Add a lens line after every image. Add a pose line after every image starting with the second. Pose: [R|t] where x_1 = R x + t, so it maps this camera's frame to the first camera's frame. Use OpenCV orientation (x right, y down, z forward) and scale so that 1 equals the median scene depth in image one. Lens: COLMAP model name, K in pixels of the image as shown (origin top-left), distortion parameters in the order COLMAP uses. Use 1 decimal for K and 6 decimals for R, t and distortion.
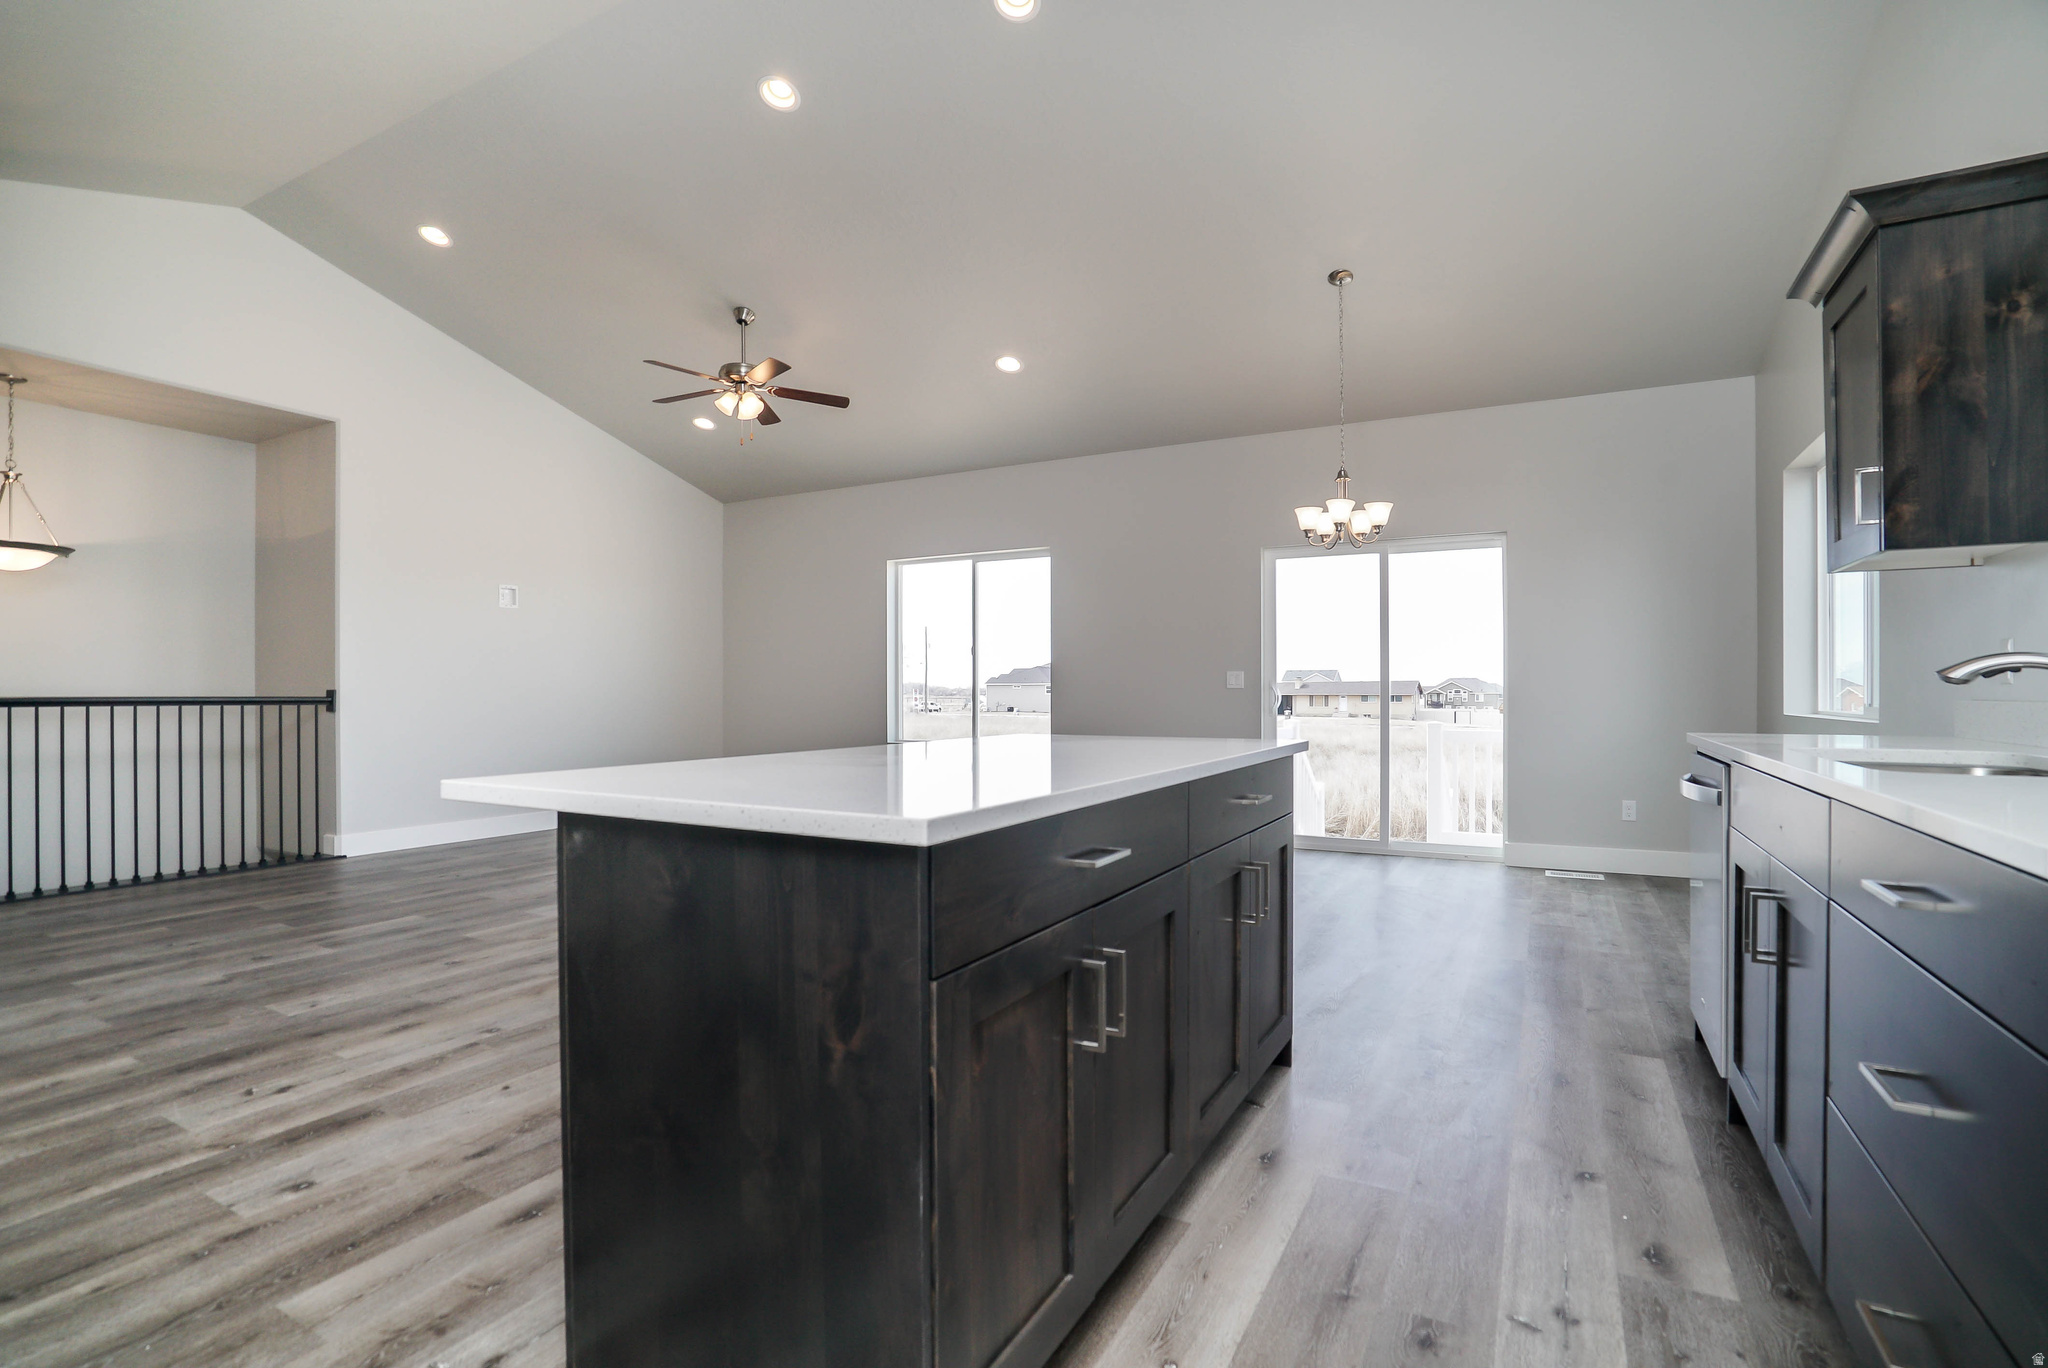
lens RADIAL K [[965.7, 0, 1012.5], [0, 965.7, 689.9], [0, 0, 1]] dist [-0.055010, 0.021898]
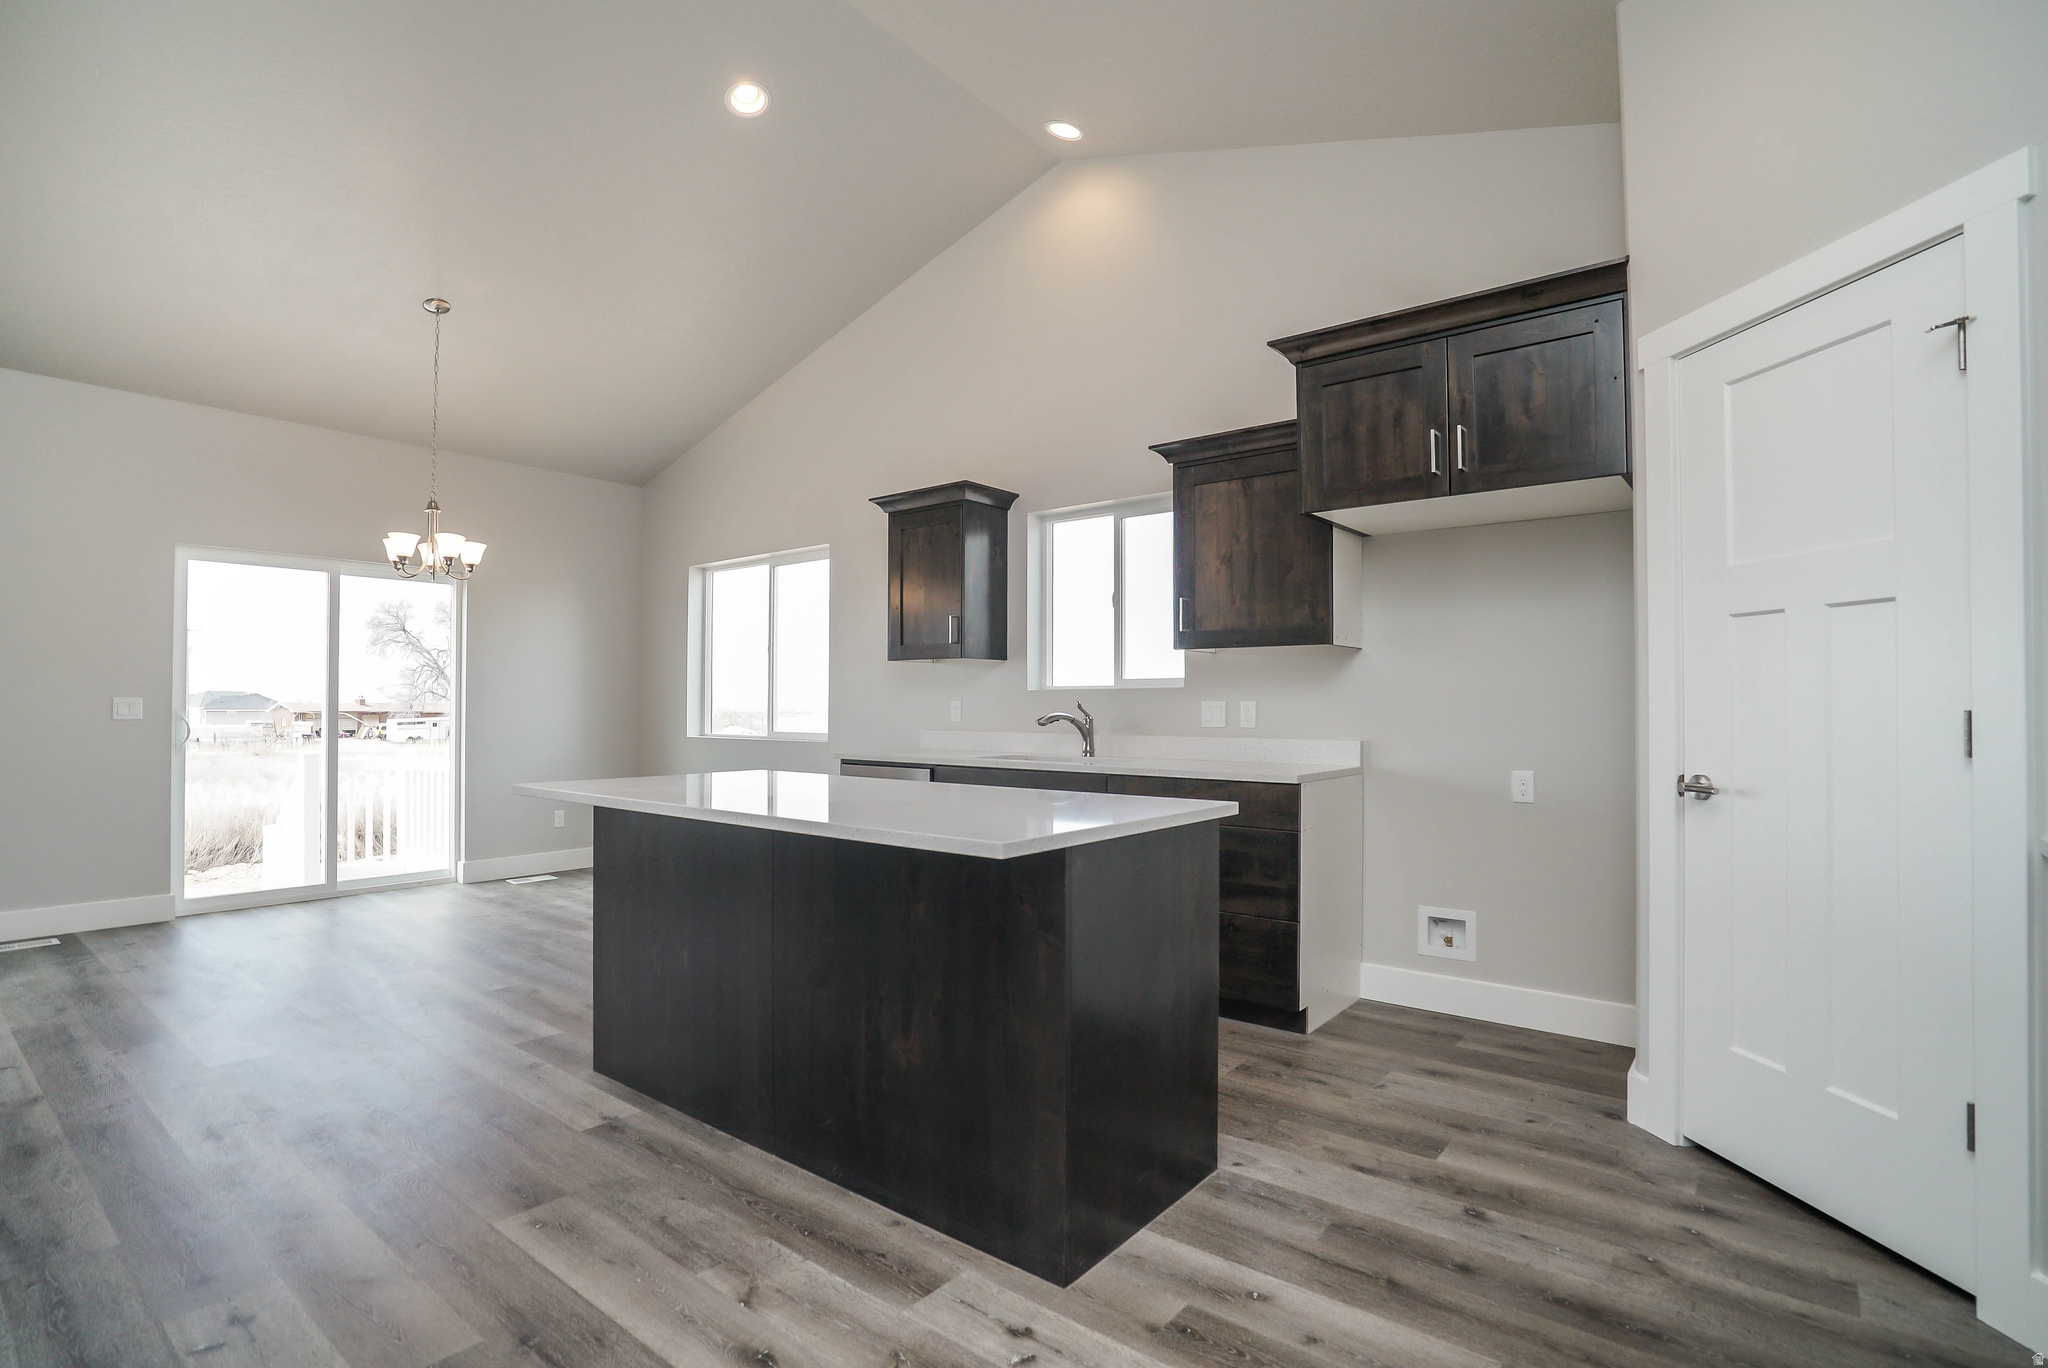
lens RADIAL K [[980.9, 0, 1014.6], [0, 980.9, 688.5], [0, 0, 1]] dist [-0.058815, 0.022464]
pose [[0.165611, 0.024055, 0.985898, -0.902665], [-0.011751, 0.999680, -0.022417, -0.035608], [-0.986121, -0.007872, 0.165841, 0.412330]]
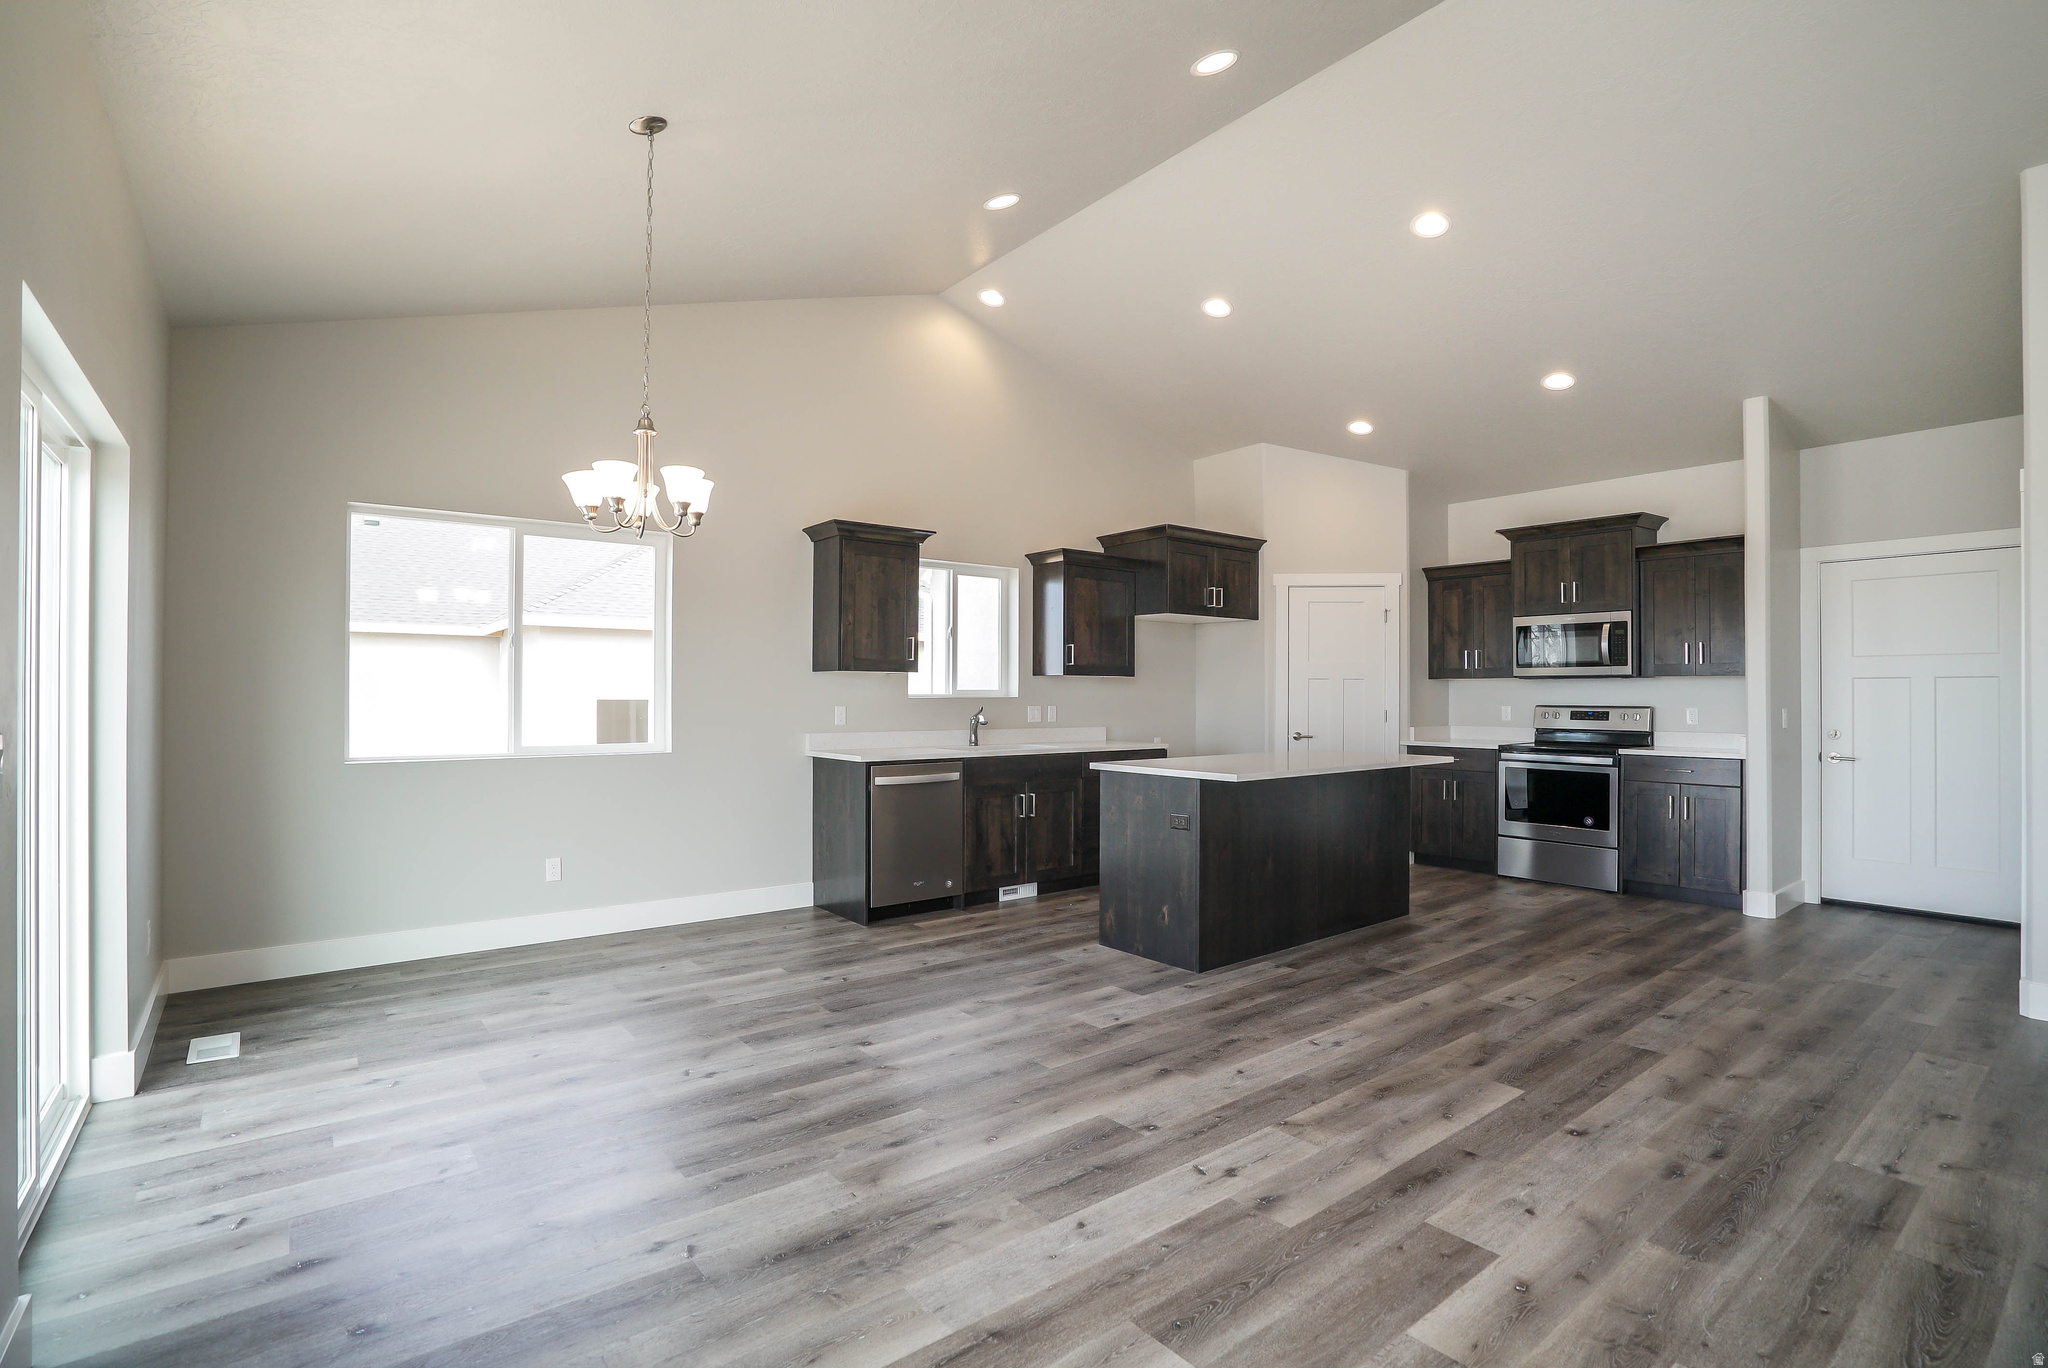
lens RADIAL K [[957.8, 0, 1024.0], [0, 957.8, 684.0], [0, 0, 1]] dist [-0.065248, 0.026676]
pose [[-0.924787, 0.006385, 0.380432, -0.238767], [-0.002097, 0.999758, -0.021877, -0.055227], [-0.380480, -0.021029, -0.924550, 2.540936]]
